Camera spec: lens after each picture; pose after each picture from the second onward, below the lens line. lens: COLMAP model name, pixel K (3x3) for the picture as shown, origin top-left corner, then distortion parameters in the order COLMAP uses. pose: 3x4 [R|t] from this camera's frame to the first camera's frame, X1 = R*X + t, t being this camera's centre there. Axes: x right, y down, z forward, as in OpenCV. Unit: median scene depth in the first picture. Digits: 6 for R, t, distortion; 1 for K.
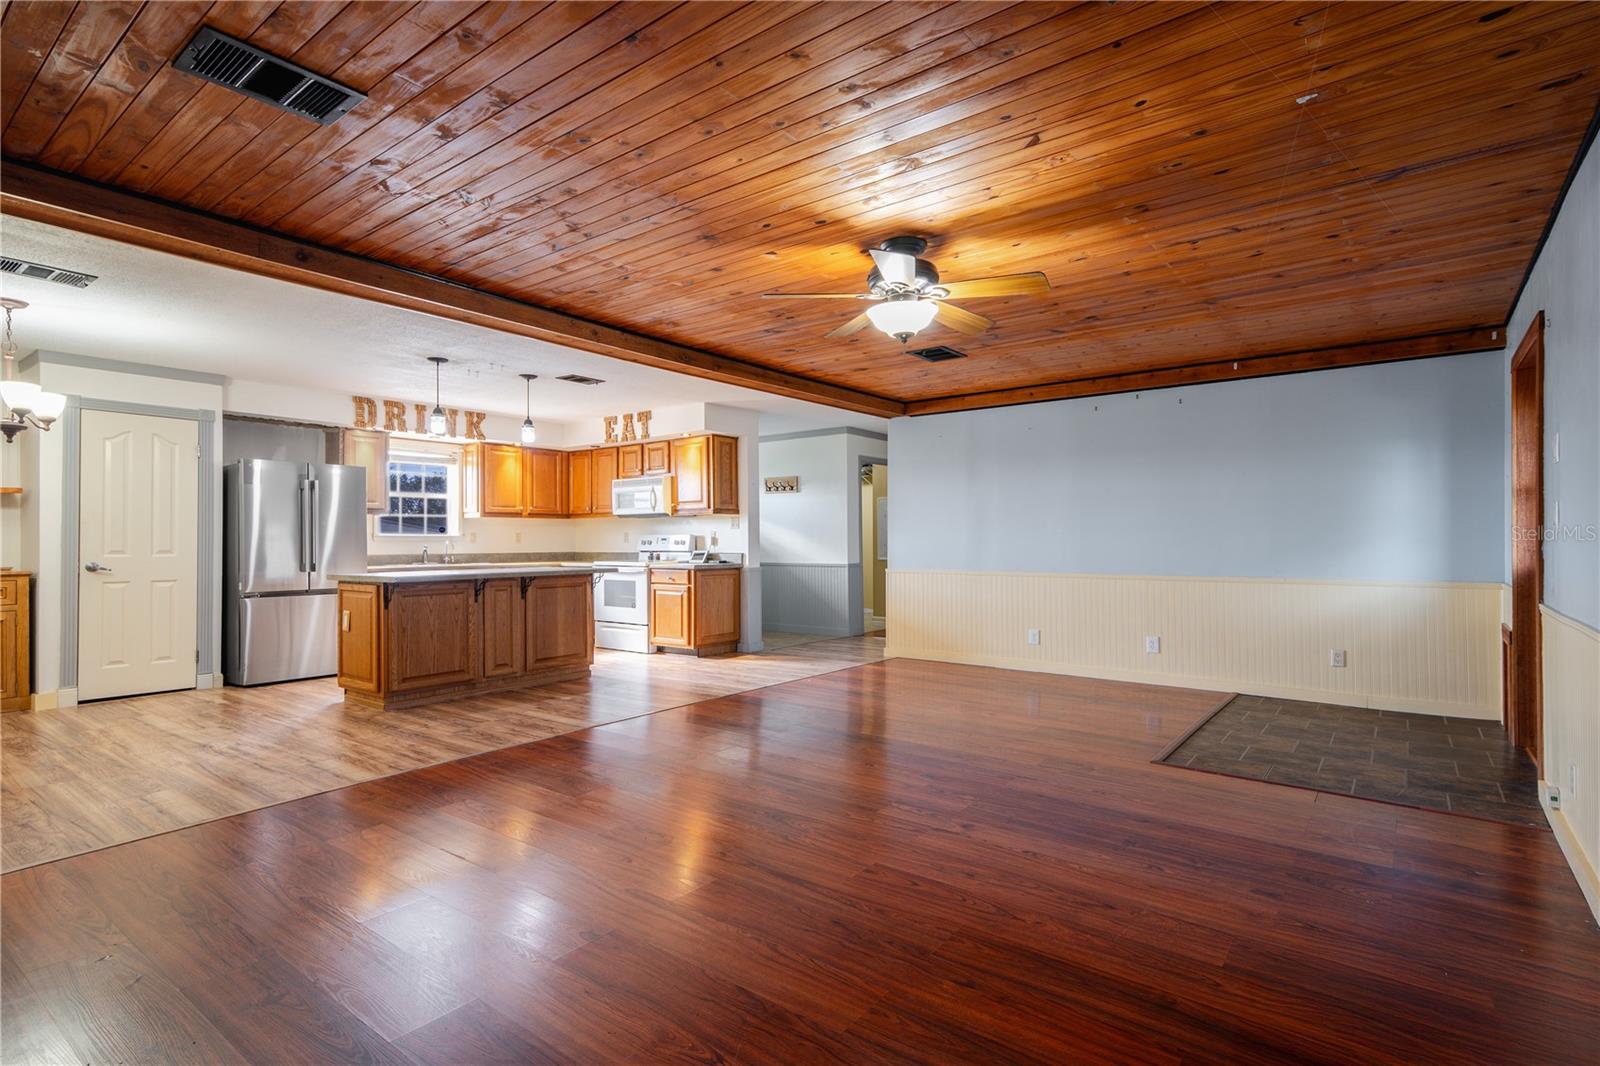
lens RADIAL K [[724.3, 0, 890.7], [0, 724.3, 538.9], [0, 0, 1]] dist [0.016939, -0.000500]
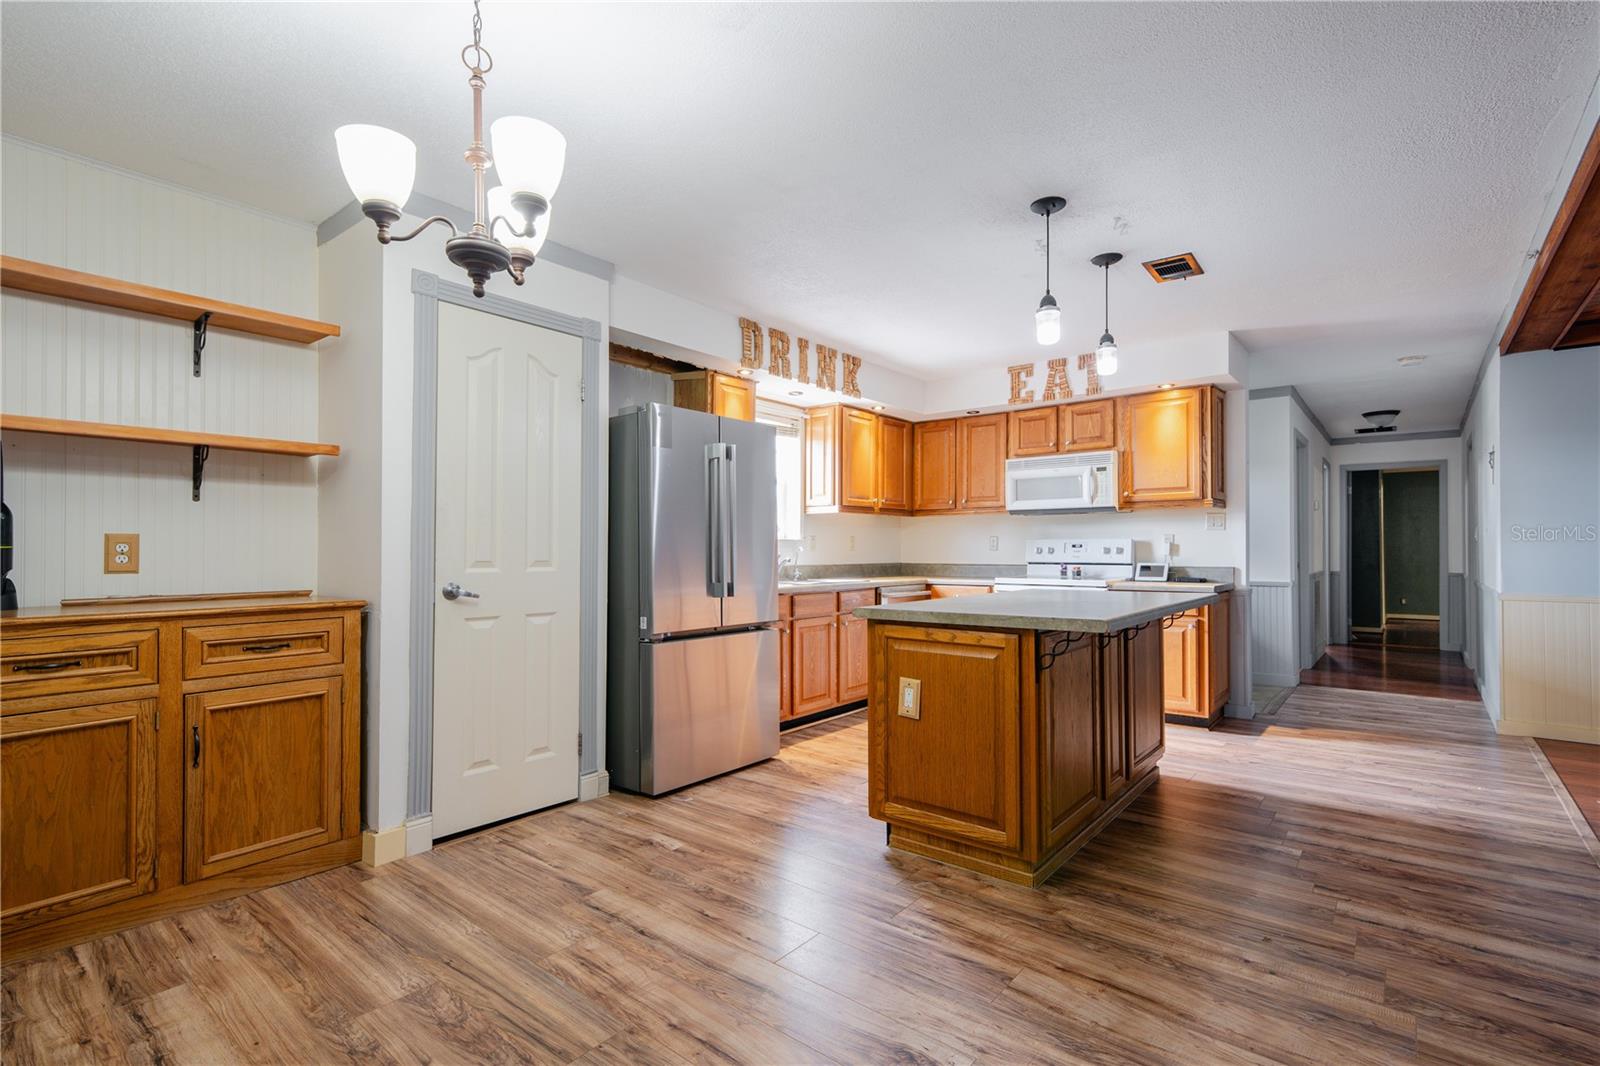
lens RADIAL K [[727.9, 0, 868.7], [0, 727.9, 543.0], [0, 0, 1]] dist [0.020347, -0.000258]
pose [[0.998480, 0.004106, -0.054959, -0.558481], [-0.004402, 0.999977, -0.005255, 0.002815], [0.054936, 0.005489, 0.998475, 0.355918]]
